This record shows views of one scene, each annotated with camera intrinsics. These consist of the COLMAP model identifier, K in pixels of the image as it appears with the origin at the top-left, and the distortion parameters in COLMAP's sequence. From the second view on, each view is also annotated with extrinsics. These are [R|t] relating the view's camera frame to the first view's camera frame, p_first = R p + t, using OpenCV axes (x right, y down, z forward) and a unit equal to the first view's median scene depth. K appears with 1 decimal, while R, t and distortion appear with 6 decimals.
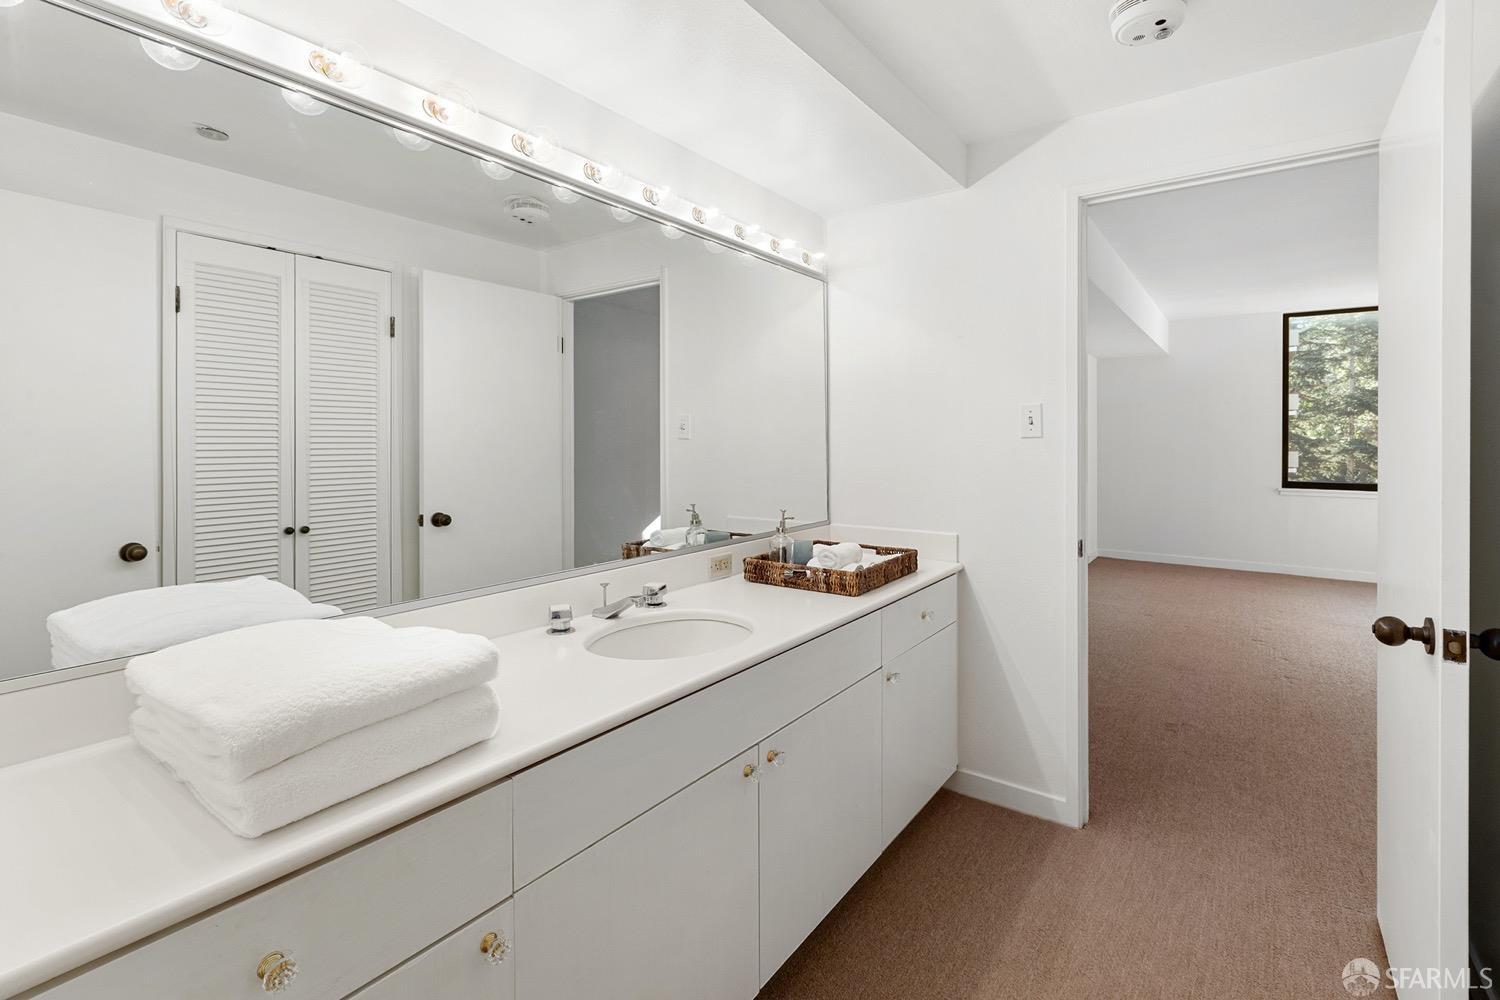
lens RADIAL K [[674.2, 0, 757.9], [0, 674.2, 483.1], [0, 0, 1]] dist [0.001507, 0.000262]
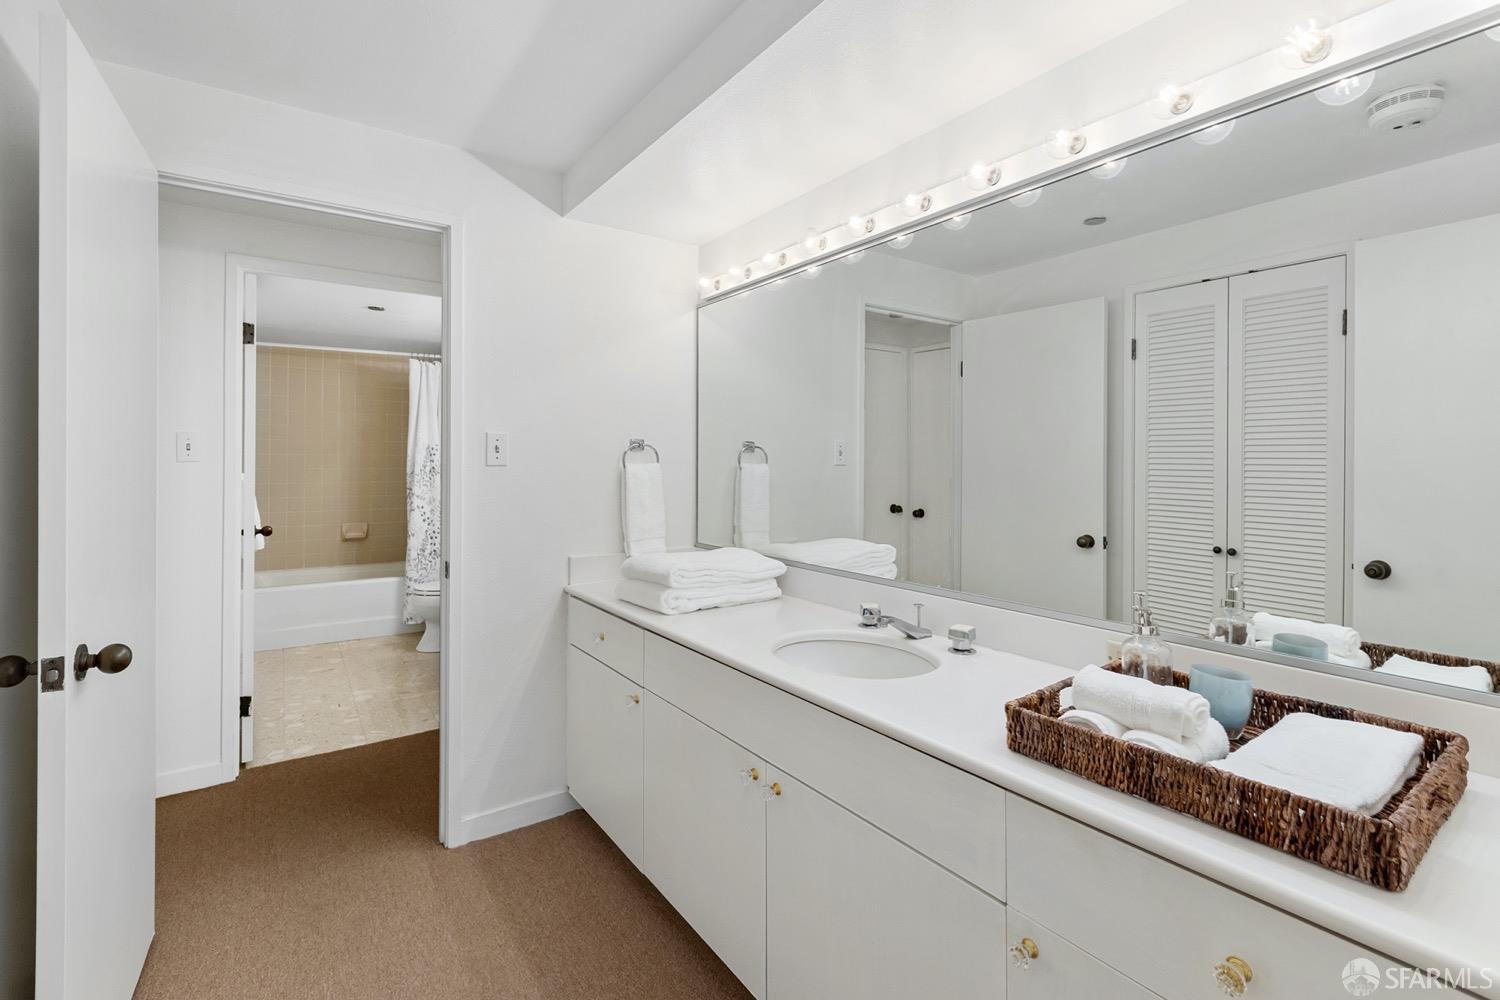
lens RADIAL K [[683.0, 0, 758.5], [0, 683.0, 461.3], [0, 0, 1]] dist [-0.001392, 0.000147]
pose [[-0.303797, 0.000959, -0.952736, 0.747172], [-0.063579, 0.997750, 0.021278, -0.061254], [0.950613, 0.067039, -0.303052, 0.980985]]
